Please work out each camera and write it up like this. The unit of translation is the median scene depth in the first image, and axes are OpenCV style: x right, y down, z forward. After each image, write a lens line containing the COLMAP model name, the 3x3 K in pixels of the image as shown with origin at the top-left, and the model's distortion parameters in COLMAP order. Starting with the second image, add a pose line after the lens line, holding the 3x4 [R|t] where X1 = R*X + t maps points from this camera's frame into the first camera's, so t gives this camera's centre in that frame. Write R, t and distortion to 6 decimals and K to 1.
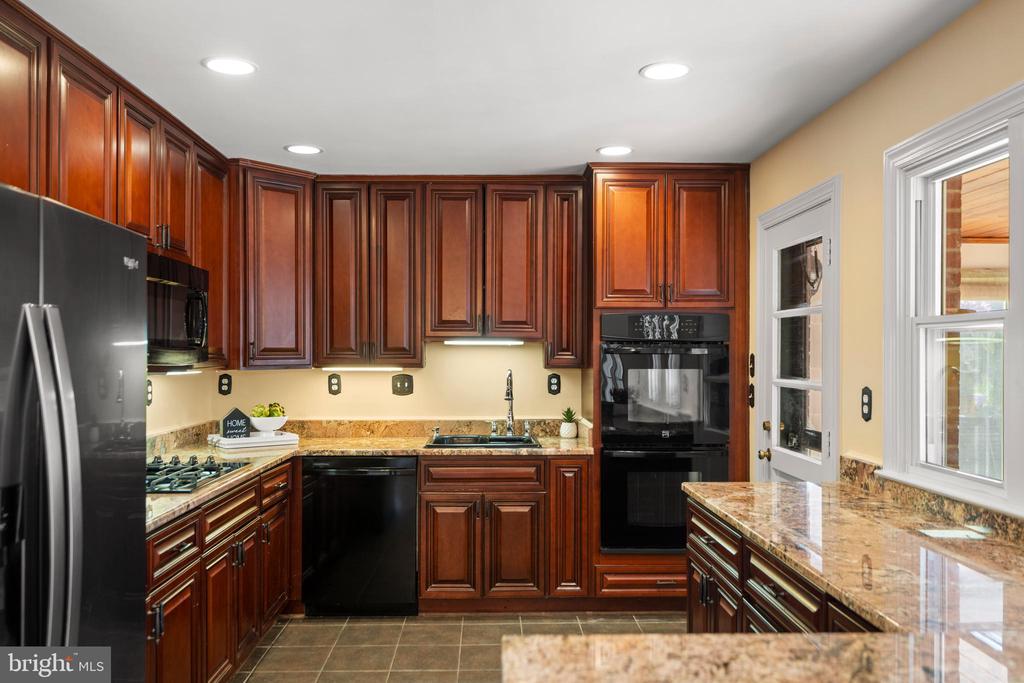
lens RADIAL K [[798.6, 0, 508.4], [0, 798.6, 356.3], [0, 0, 1]] dist [0.004516, 0.002981]
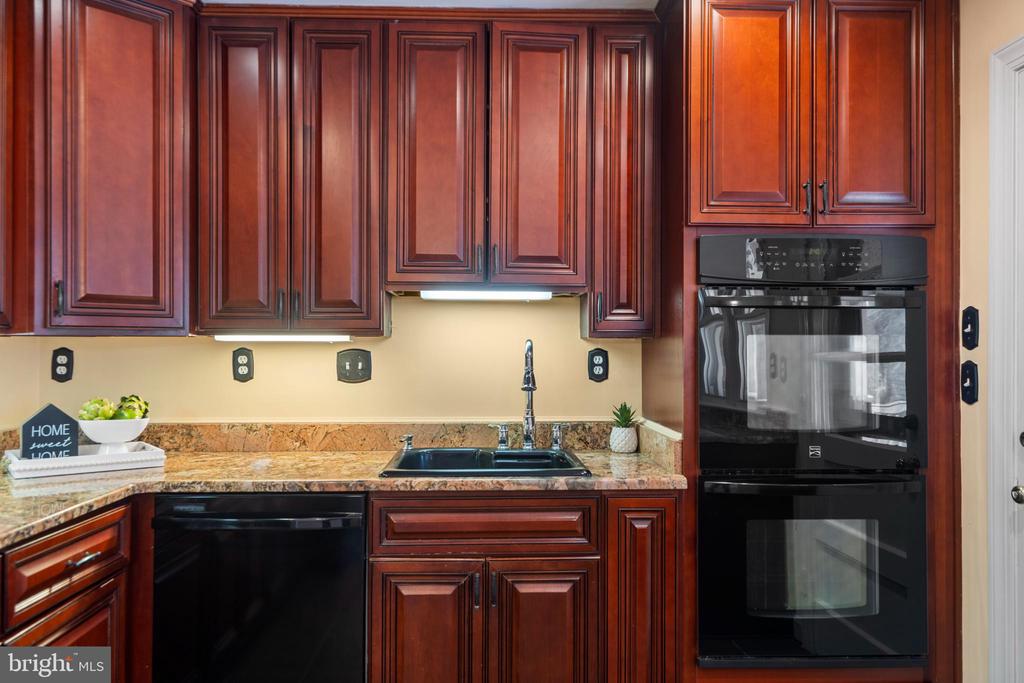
lens RADIAL K [[753.0, 0, 510.1], [0, 753.0, 343.1], [0, 0, 1]] dist [0.012793, -0.003982]
pose [[0.999913, 0.001564, 0.013102, -0.021858], [-0.001420, 0.999938, -0.011010, 0.027634], [-0.013118, 0.010991, 0.999854, 0.471371]]
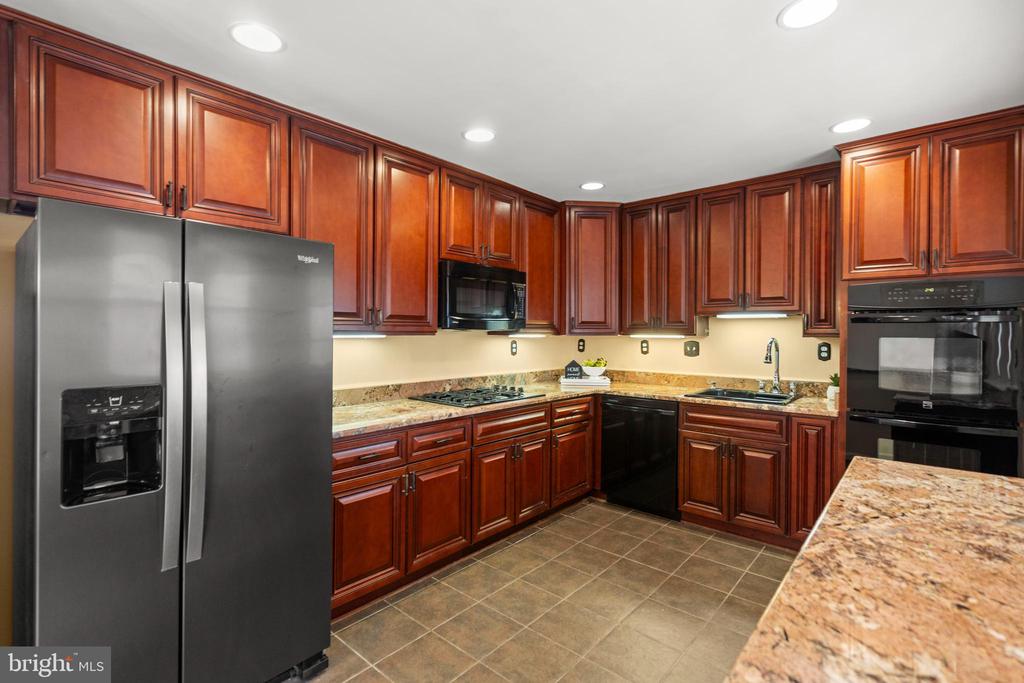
lens RADIAL K [[469.3, 0, 514.9], [0, 469.3, 335.1], [0, 0, 1]] dist [-0.009597, 0.003951]
pose [[0.740108, 0.006785, -0.672454, 0.204118], [-0.007068, 0.999972, 0.002310, 0.014646], [0.672451, 0.003043, 0.740135, 0.240207]]
